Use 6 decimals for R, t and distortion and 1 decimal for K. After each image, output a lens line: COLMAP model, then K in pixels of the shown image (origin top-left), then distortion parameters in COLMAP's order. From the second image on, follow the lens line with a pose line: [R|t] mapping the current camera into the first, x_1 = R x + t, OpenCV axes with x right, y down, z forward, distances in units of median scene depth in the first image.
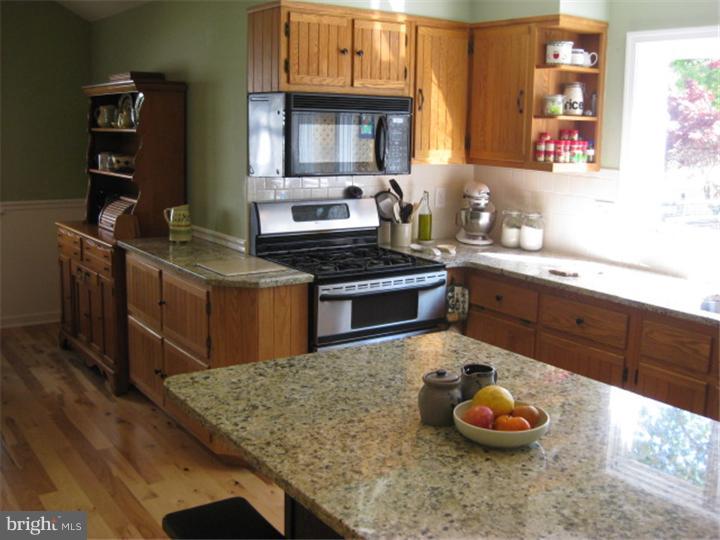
lens RADIAL K [[783.6, 0, 391.0], [0, 783.6, 265.4], [0, 0, 1]] dist [-0.165758, 0.157311]
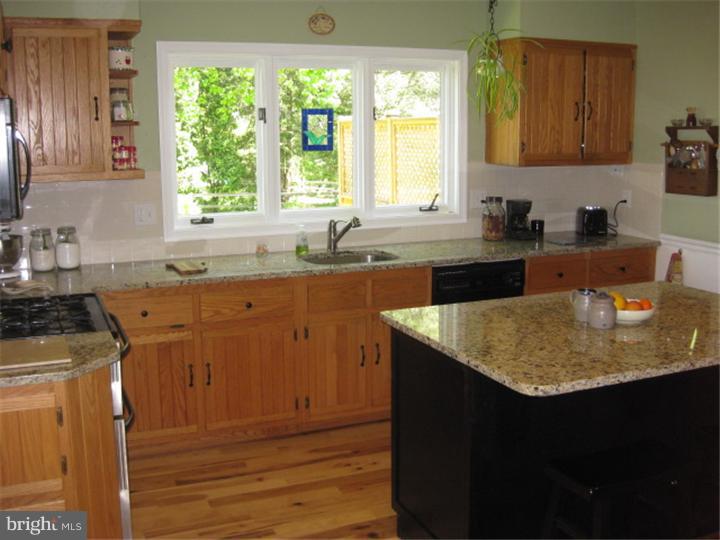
lens RADIAL K [[783.6, 0, 391.0], [0, 783.6, 265.4], [0, 0, 1]] dist [-0.165758, 0.157311]
pose [[0.198760, -0.205000, 0.958368, -0.709685], [0.172698, 0.969903, 0.171650, -0.122134], [-0.964712, 0.131391, 0.228181, 0.504360]]
